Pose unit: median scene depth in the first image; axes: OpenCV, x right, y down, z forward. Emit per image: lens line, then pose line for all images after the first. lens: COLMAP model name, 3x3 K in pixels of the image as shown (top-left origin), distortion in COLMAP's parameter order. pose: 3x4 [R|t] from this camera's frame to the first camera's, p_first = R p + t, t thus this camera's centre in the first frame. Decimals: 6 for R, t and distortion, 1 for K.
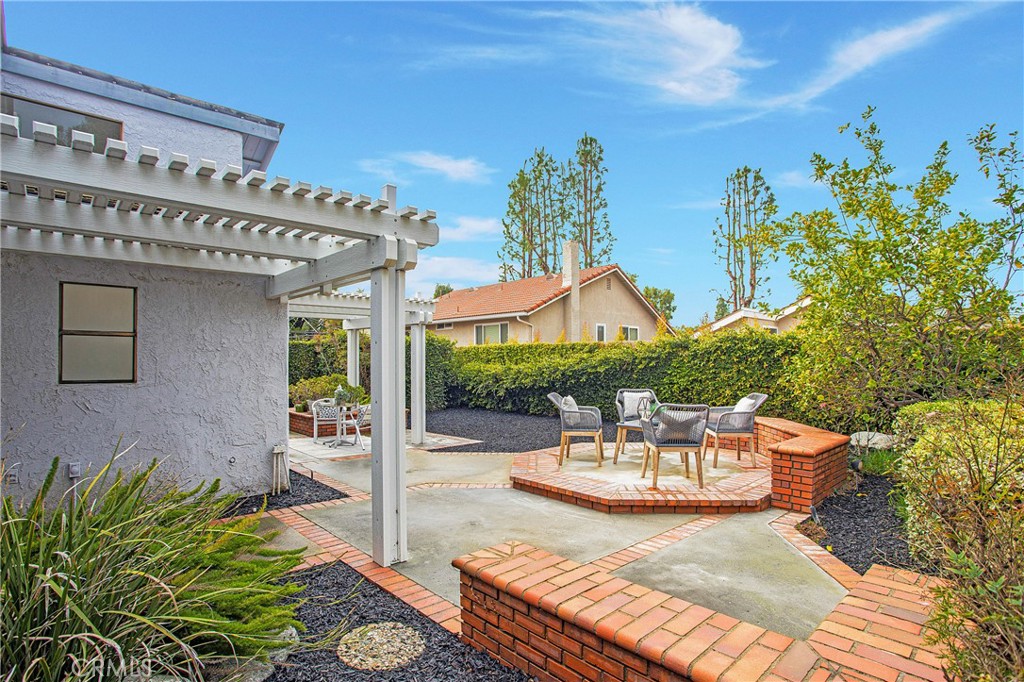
lens RADIAL K [[522.8, 0, 512.8], [0, 522.8, 359.8], [0, 0, 1]] dist [-0.072297, 0.030635]
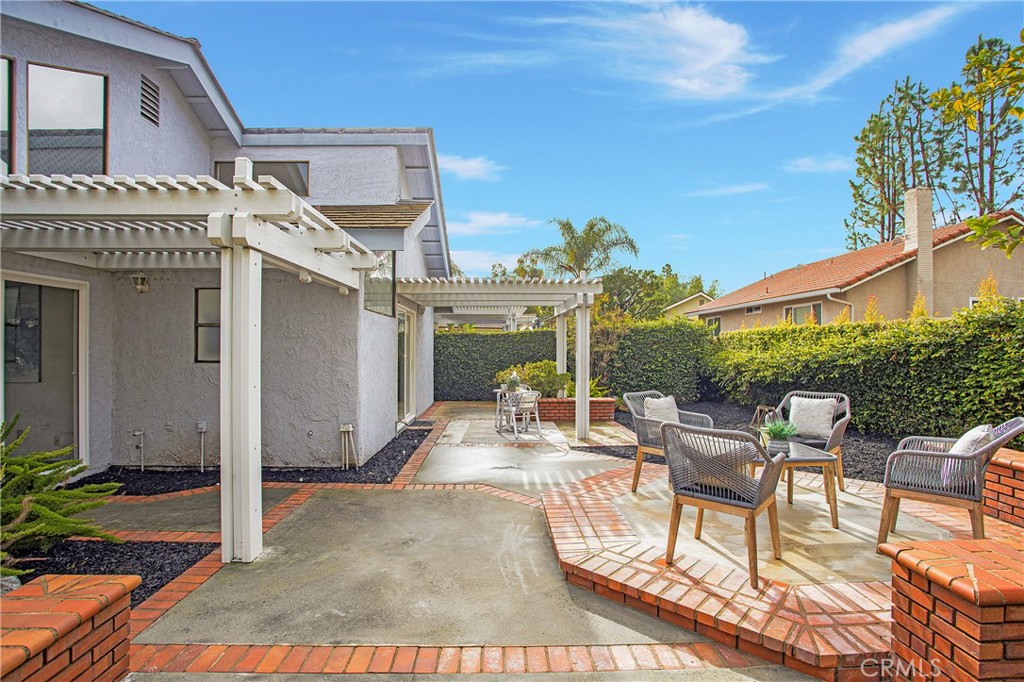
lens RADIAL K [[491.8, 0, 514.5], [0, 491.8, 349.1], [0, 0, 1]] dist [-0.064478, 0.022350]
pose [[0.761256, 0.005611, -0.648427, 0.151154], [-0.003144, 0.999983, 0.004962, 0.000409], [0.648444, -0.001739, 0.761261, 0.140797]]
